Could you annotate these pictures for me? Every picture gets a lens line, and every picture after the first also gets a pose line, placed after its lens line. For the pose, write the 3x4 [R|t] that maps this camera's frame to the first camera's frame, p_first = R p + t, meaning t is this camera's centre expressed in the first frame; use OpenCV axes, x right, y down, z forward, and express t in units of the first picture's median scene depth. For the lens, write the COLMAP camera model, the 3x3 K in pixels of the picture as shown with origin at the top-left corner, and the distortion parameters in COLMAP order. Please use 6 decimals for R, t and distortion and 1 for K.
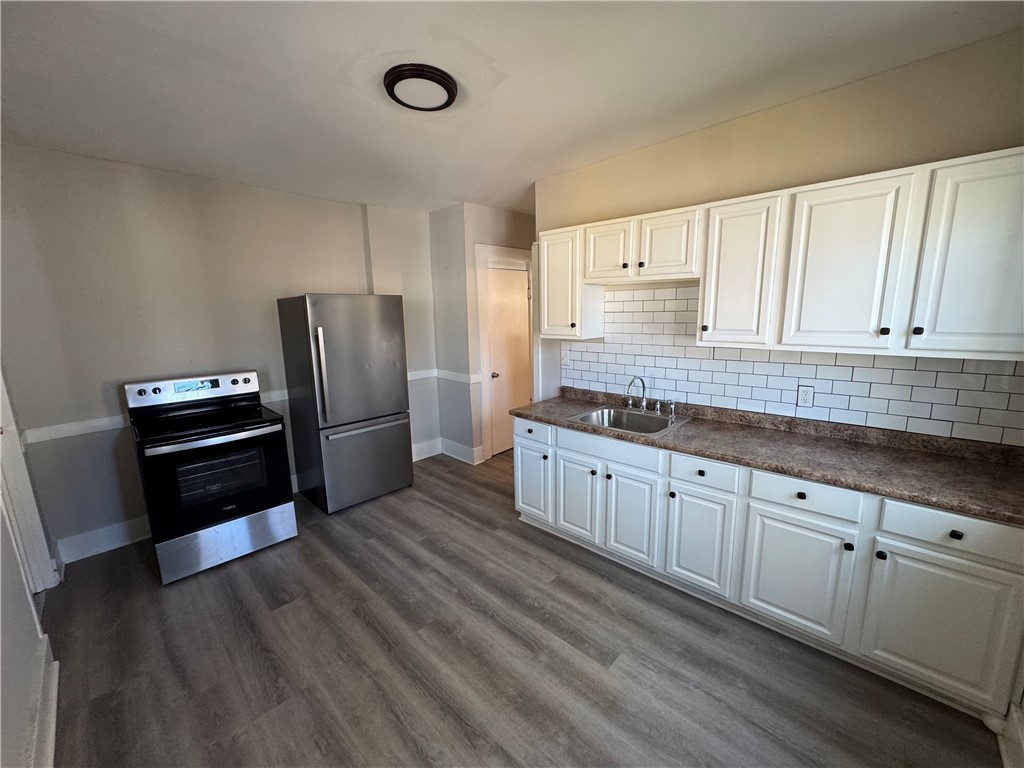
lens RADIAL K [[408.0, 0, 513.1], [0, 408.0, 383.4], [0, 0, 1]] dist [-0.001902, 0.000239]
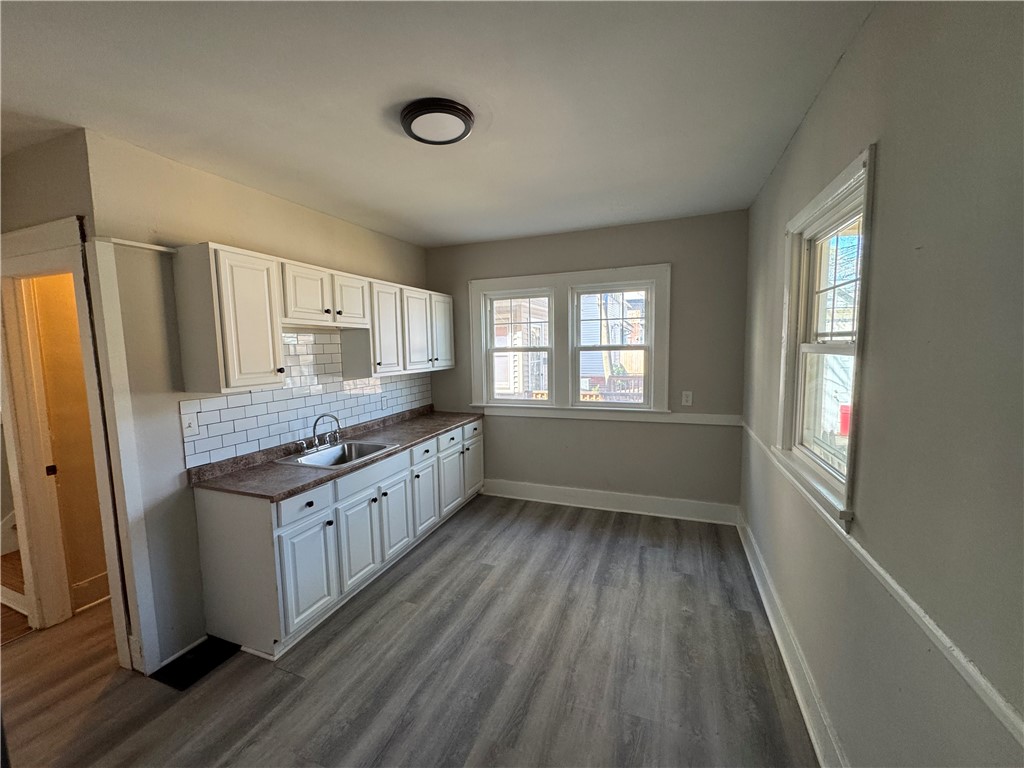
lens RADIAL K [[408.0, 0, 513.1], [0, 408.0, 383.4], [0, 0, 1]] dist [-0.001902, 0.000239]
pose [[-0.379635, -0.055921, 0.923445, -1.032592], [0.195030, 0.970902, 0.138973, -0.177582], [-0.904345, 0.232858, -0.357682, 1.112614]]
